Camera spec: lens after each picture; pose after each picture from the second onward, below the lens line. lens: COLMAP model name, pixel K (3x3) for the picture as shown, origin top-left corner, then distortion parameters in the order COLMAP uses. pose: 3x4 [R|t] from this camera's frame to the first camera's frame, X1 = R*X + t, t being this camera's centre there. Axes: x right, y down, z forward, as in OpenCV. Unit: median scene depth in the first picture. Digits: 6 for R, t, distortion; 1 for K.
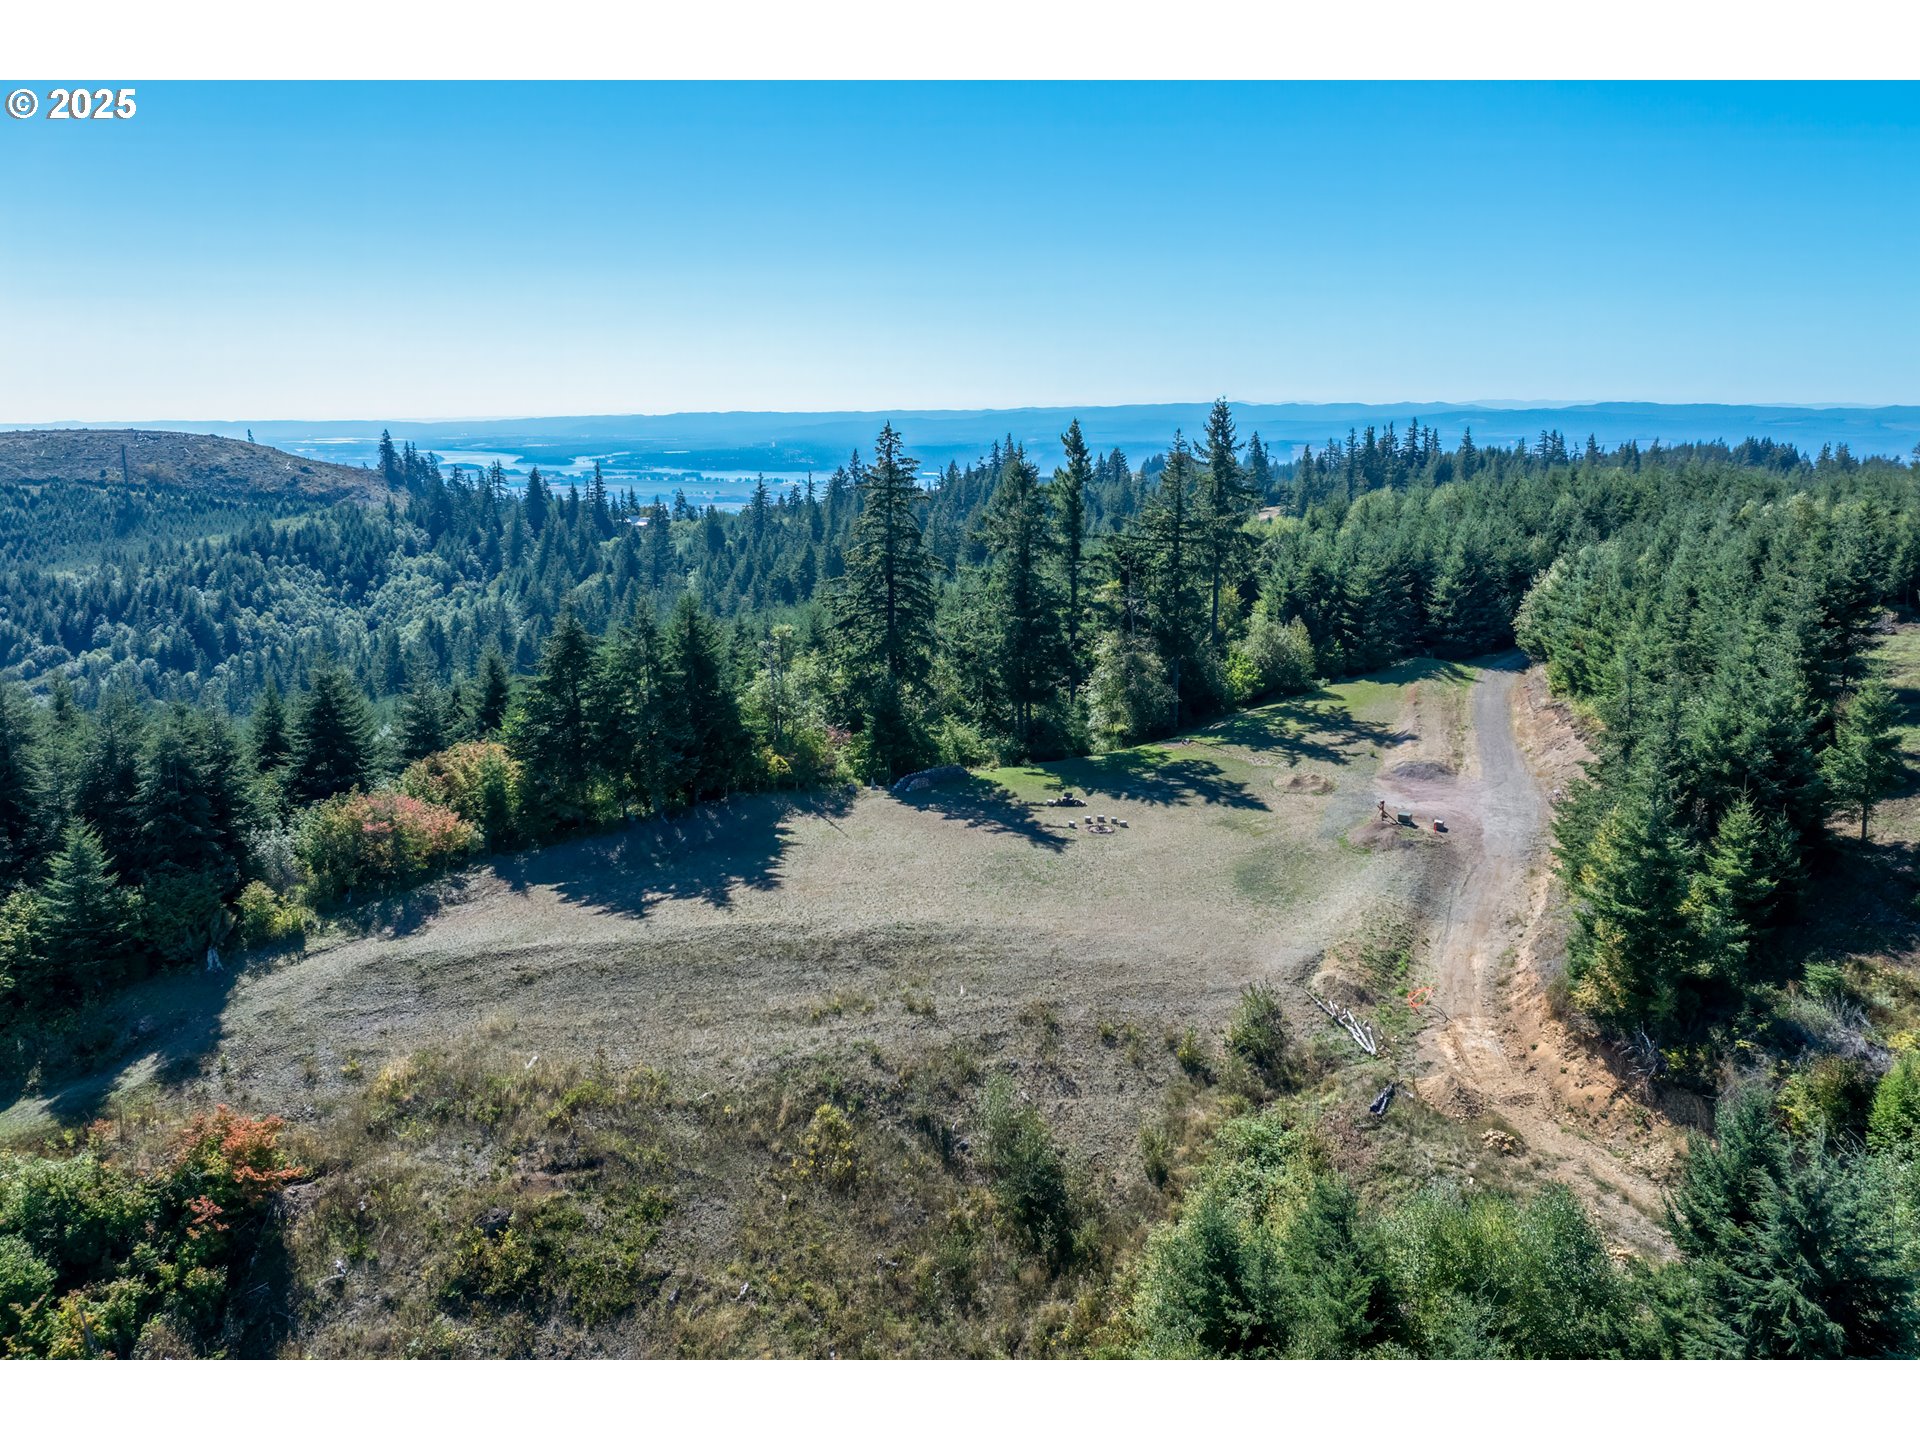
lens RADIAL K [[1354.2, 0, 961.0], [0, 1354.2, 682.6], [0, 0, 1]] dist [-0.052129, 0.028867]
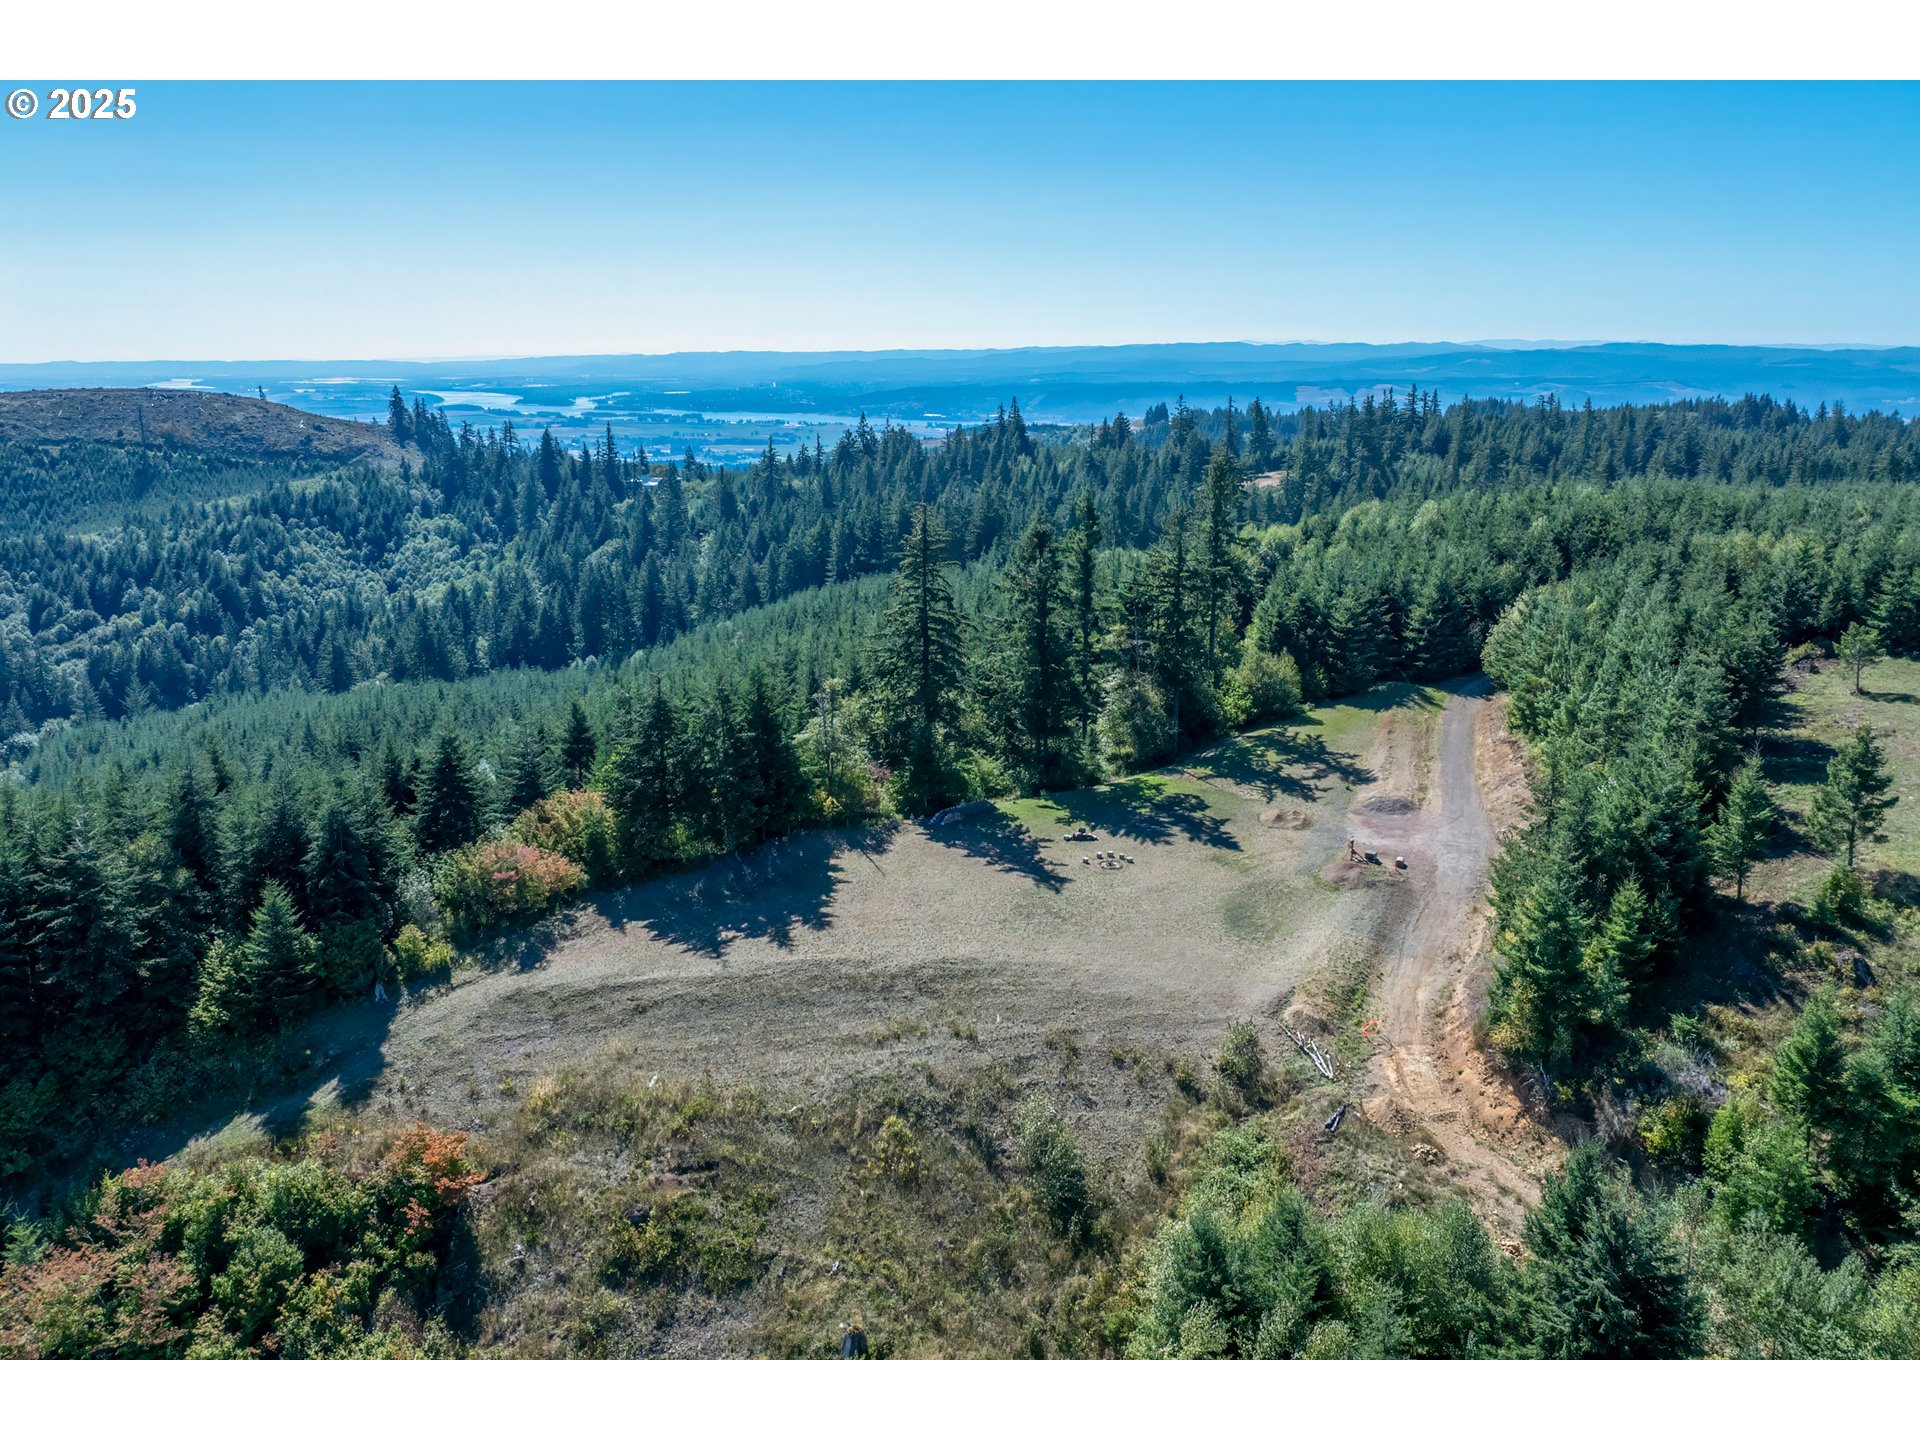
lens RADIAL K [[1347.6, 0, 961.4], [0, 1347.6, 691.5], [0, 0, 1]] dist [-0.038328, 0.003721]
pose [[0.999999, 0.000525, -0.000862, -0.032896], [-0.000482, 0.998748, 0.050024, -0.133127], [0.000887, -0.050023, 0.998748, -0.208313]]
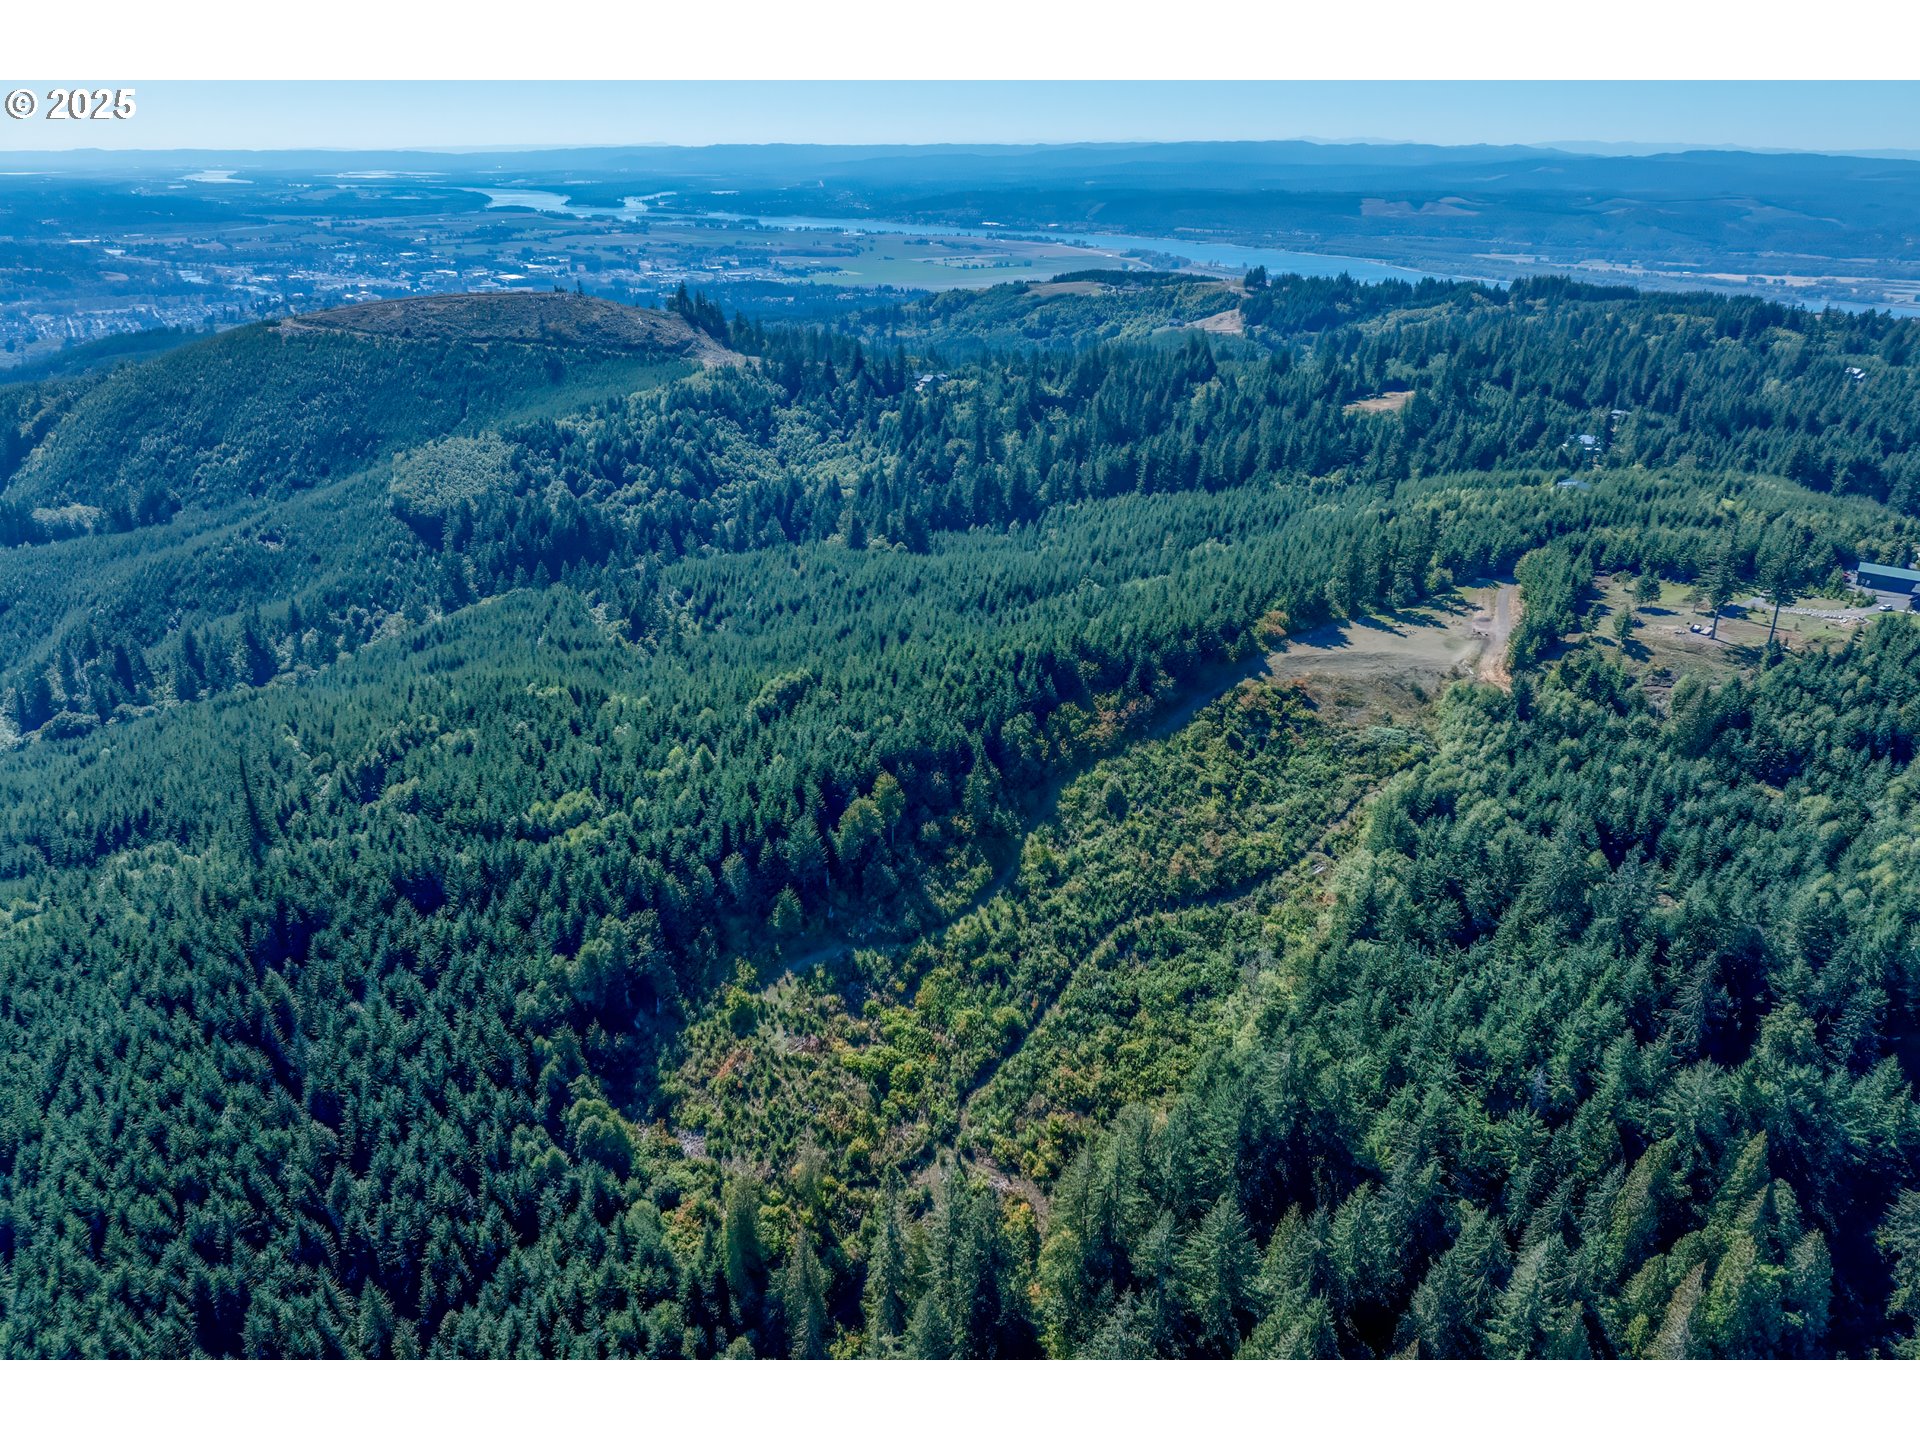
lens RADIAL K [[1347.6, 0, 961.4], [0, 1347.6, 691.5], [0, 0, 1]] dist [-0.038328, 0.003721]
pose [[0.999356, 0.020857, -0.029199, -1.709020], [-0.014987, 0.981959, 0.188499, -0.703829], [0.032603, -0.187940, 0.981639, -4.715416]]
